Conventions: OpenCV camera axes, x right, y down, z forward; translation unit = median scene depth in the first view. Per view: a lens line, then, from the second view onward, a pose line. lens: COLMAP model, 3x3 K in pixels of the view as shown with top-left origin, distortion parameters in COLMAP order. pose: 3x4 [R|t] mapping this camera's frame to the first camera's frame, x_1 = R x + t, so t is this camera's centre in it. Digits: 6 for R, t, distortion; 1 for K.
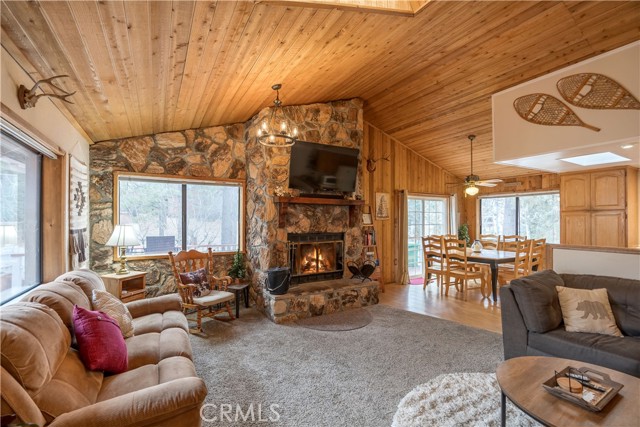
lens RADIAL K [[283.0, 0, 317.6], [0, 283.0, 219.9], [0, 0, 1]] dist [-0.001000, -0.000139]
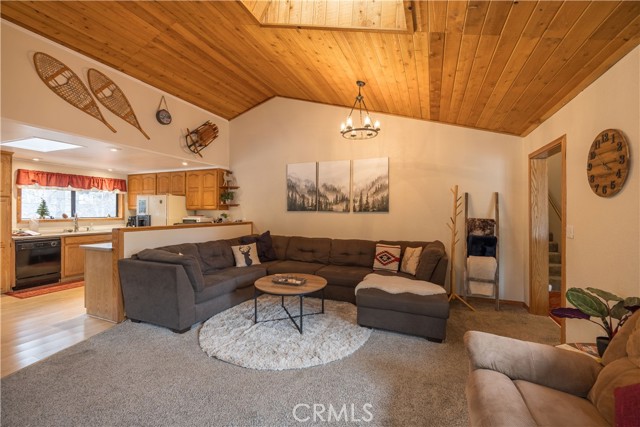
lens RADIAL K [[269.9, 0, 318.6], [0, 269.9, 211.8], [0, 0, 1]] dist [-0.008552, -0.000287]
pose [[-0.597250, -0.000661, 0.802055, -0.319331], [-0.004445, 0.999987, -0.002486, 0.015049], [-0.802043, -0.005050, -0.597245, 0.723284]]
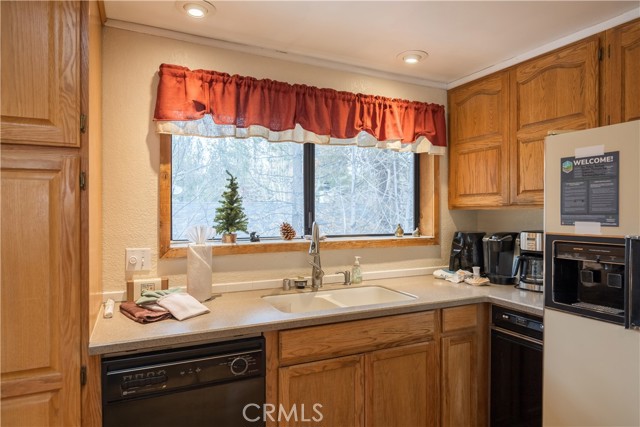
lens RADIAL K [[391.0, 0, 318.0], [0, 391.0, 212.3], [0, 0, 1]] dist [-0.002160, -0.002323]
pose [[0.090647, 0.002730, 0.995879, 0.854817], [-0.002675, 0.999993, -0.002497, 0.011692], [-0.995879, -0.002437, 0.090654, 0.835355]]
